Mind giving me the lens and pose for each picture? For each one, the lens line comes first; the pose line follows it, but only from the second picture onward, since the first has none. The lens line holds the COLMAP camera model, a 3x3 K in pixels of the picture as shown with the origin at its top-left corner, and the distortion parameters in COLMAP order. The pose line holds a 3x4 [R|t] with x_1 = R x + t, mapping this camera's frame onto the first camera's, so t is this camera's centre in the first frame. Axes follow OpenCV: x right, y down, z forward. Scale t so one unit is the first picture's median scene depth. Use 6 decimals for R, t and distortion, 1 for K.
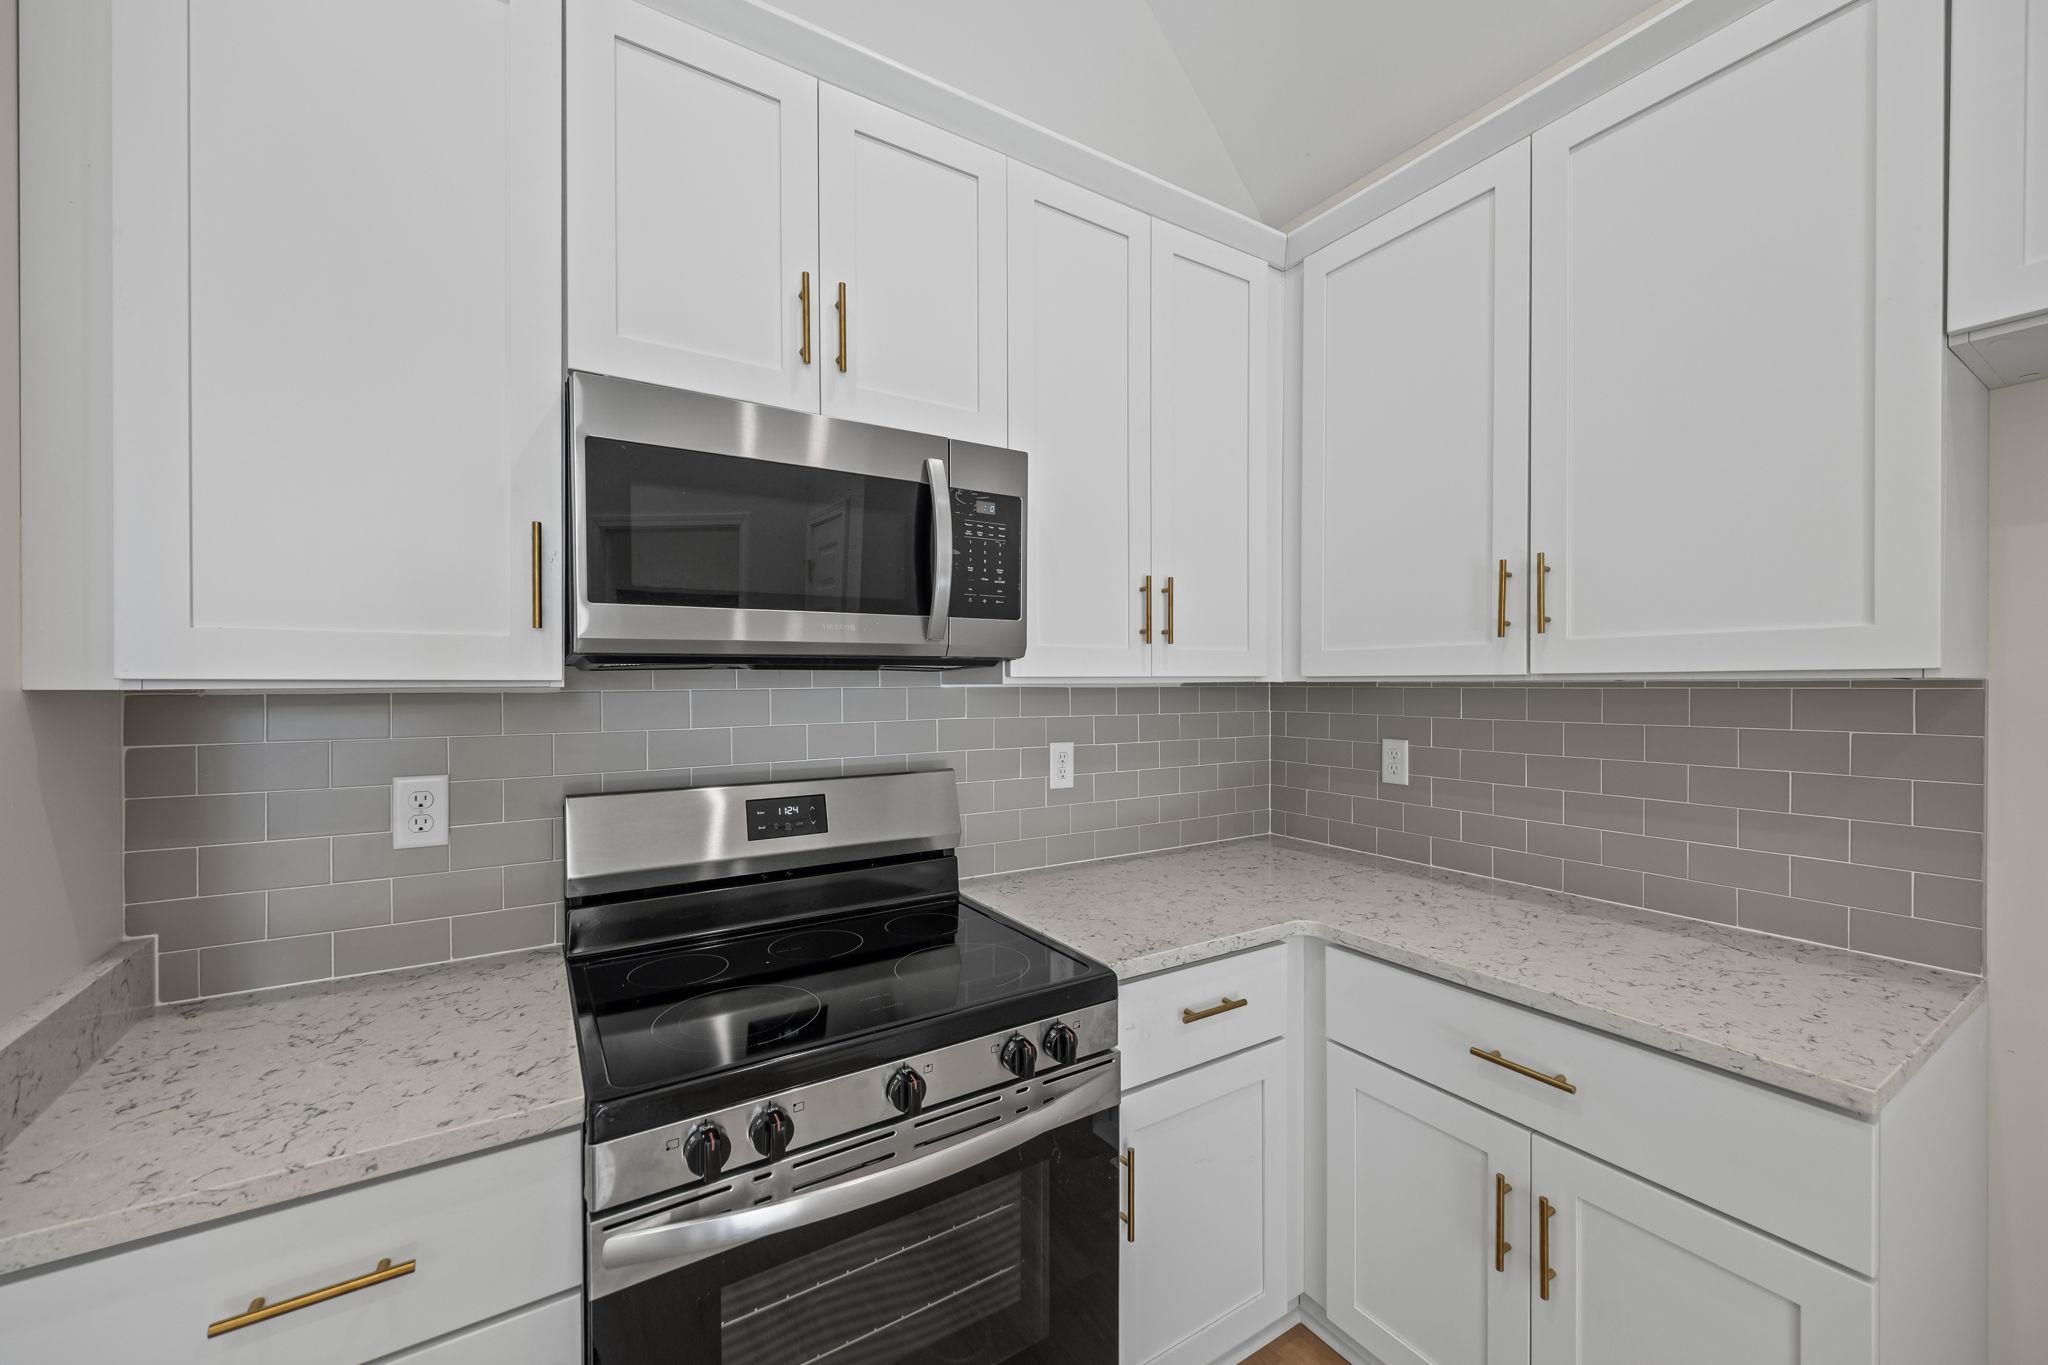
lens RADIAL K [[790.2, 0, 1036.1], [0, 790.2, 689.6], [0, 0, 1]] dist [0.011151, -0.004139]
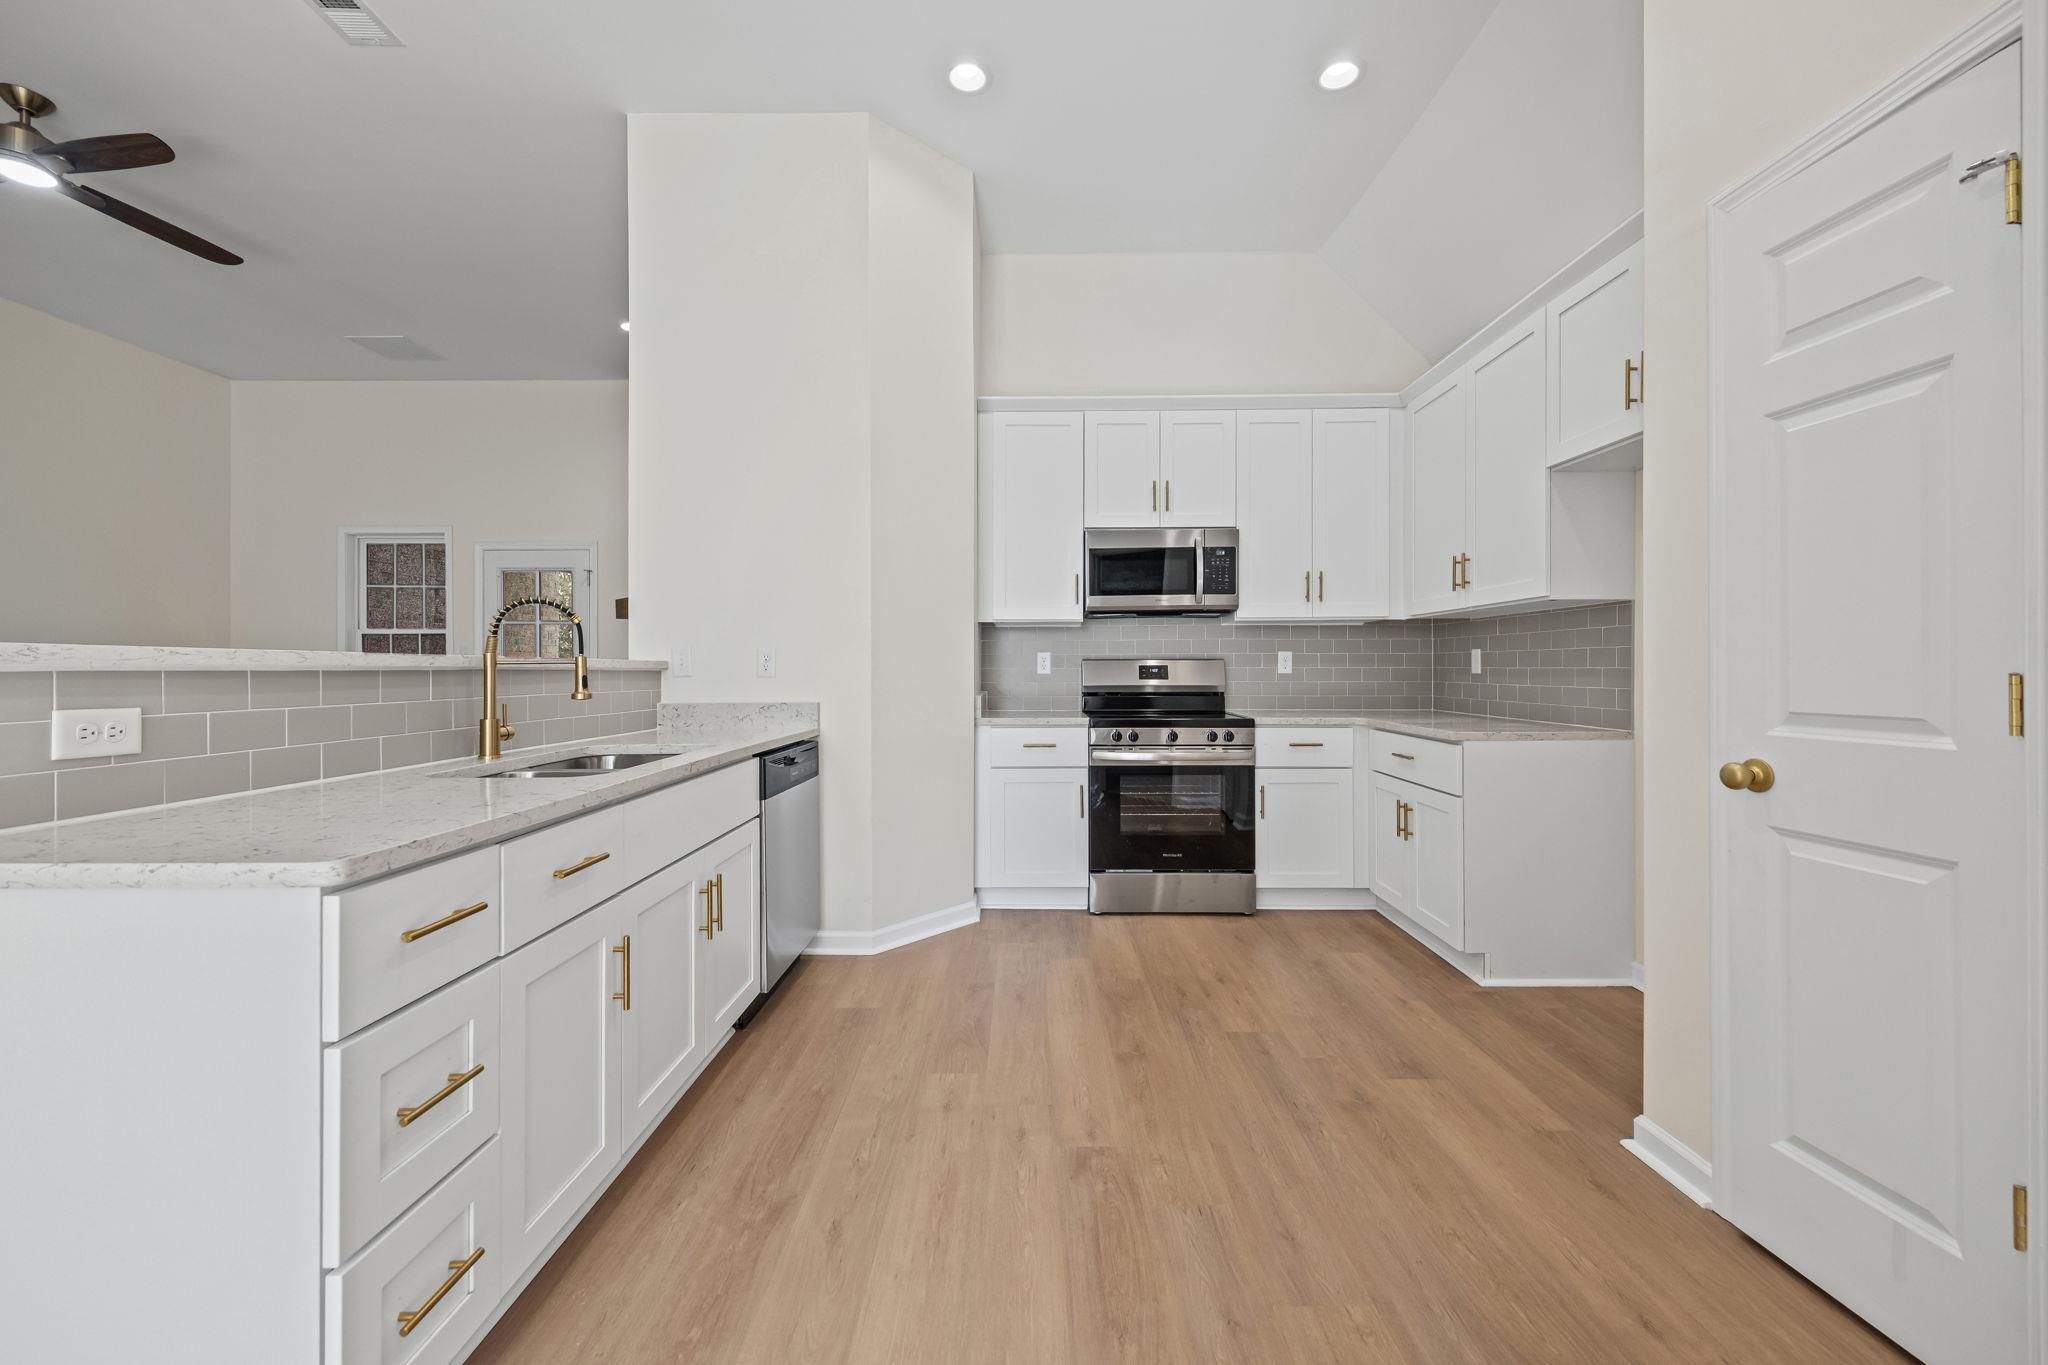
lens RADIAL K [[797.2, 0, 1029.0], [0, 797.2, 668.5], [0, 0, 1]] dist [0.010464, -0.001620]
pose [[0.836528, 0.001217, -0.547923, 0.872143], [-0.004478, 0.999979, -0.004615, 0.174653], [0.547906, 0.006314, 0.836516, -1.598197]]
